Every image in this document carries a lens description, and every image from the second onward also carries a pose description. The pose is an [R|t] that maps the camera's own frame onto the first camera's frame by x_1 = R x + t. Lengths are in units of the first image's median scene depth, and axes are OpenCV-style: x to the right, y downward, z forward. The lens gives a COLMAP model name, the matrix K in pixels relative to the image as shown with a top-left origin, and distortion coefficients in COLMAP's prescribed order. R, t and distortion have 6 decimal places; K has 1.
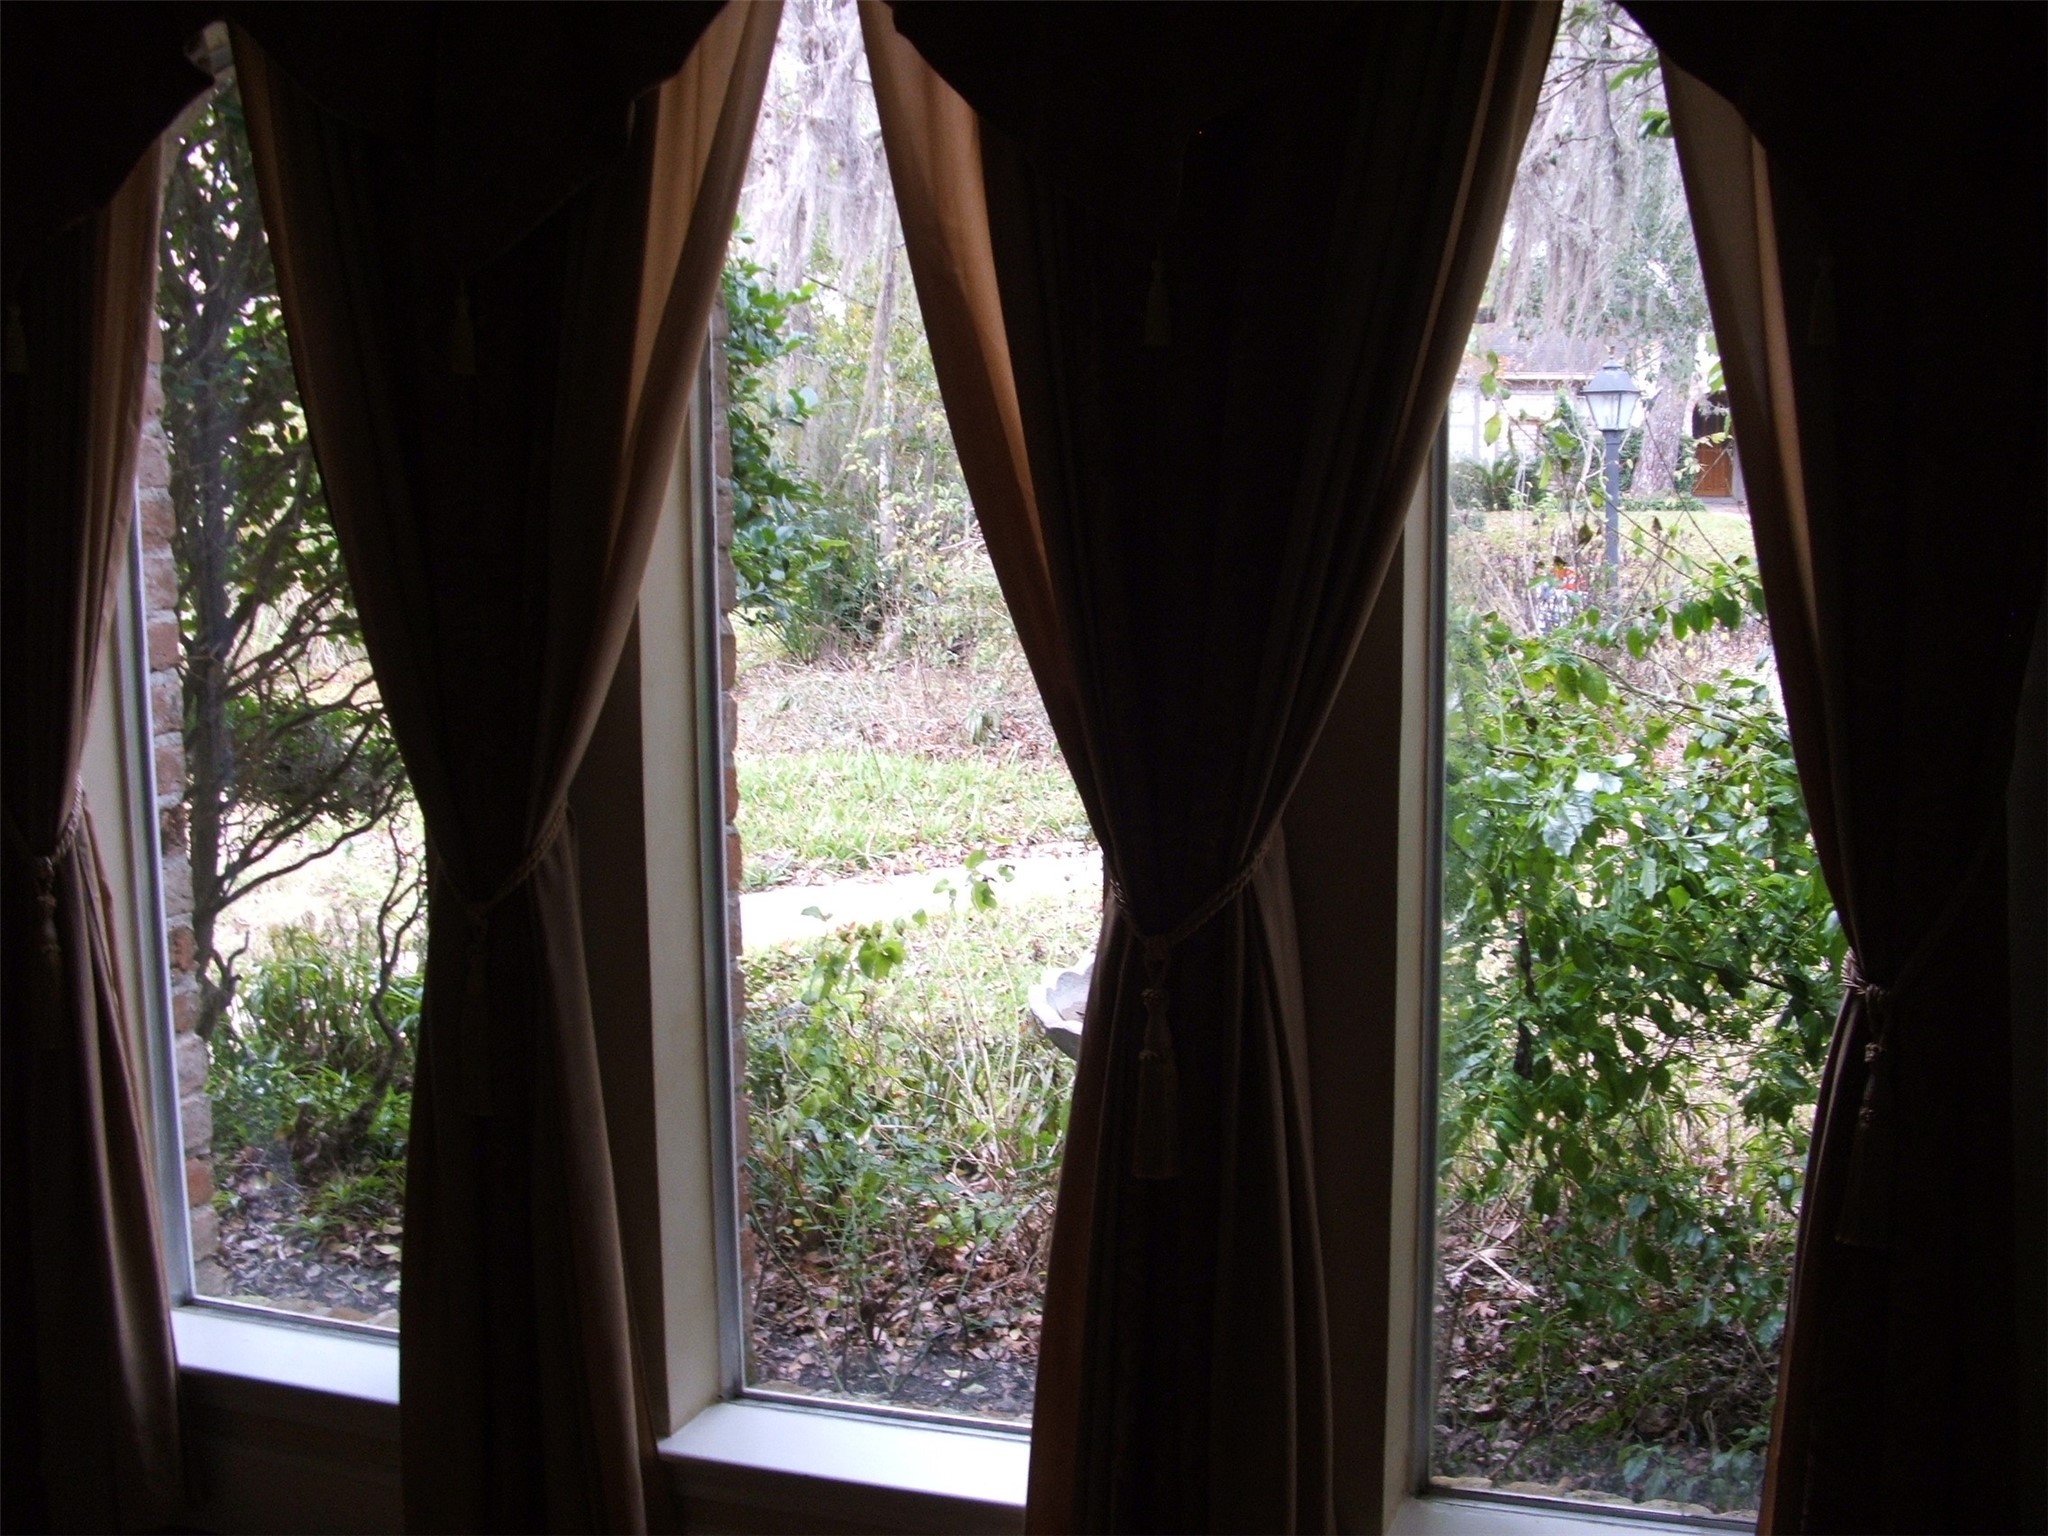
lens RADIAL K [[2497.5, 0, 1024.0], [0, 2497.5, 768.0], [0, 0, 1]] dist [-0.266333, 0.777116]
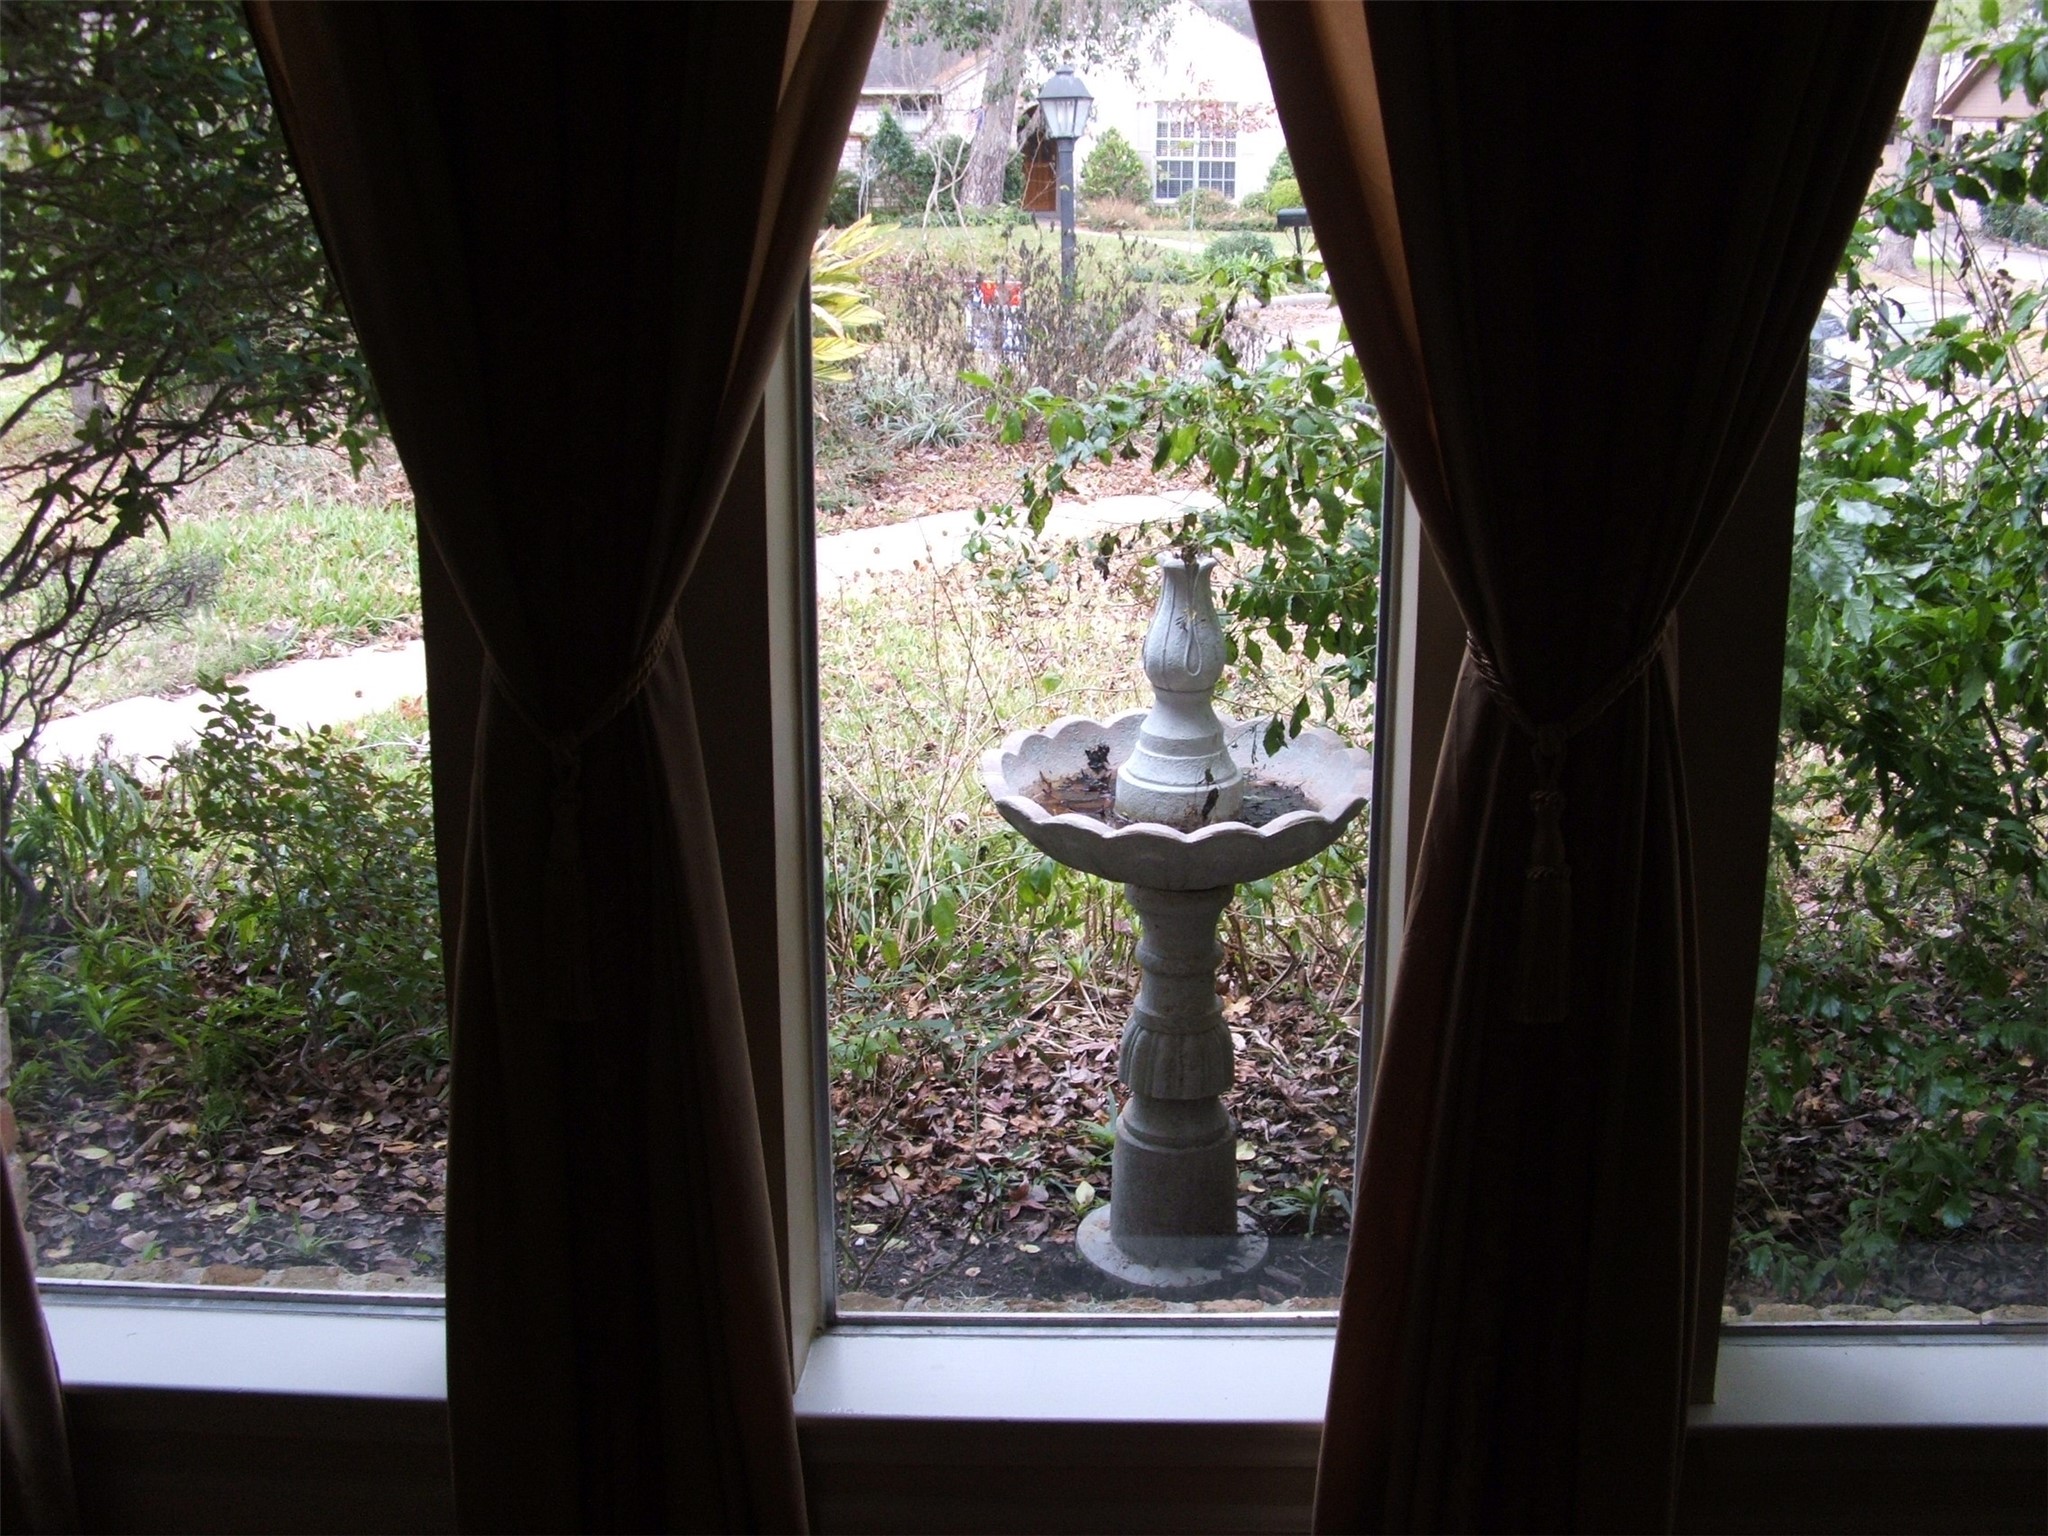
lens RADIAL K [[2497.5, 0, 1024.0], [0, 2497.5, 768.0], [0, 0, 1]] dist [-0.266333, 0.777116]
pose [[0.955052, -0.070204, 0.288005, -0.102719], [0.038339, 0.992645, 0.114832, -0.004919], [-0.293949, -0.098629, 0.950719, 0.087557]]
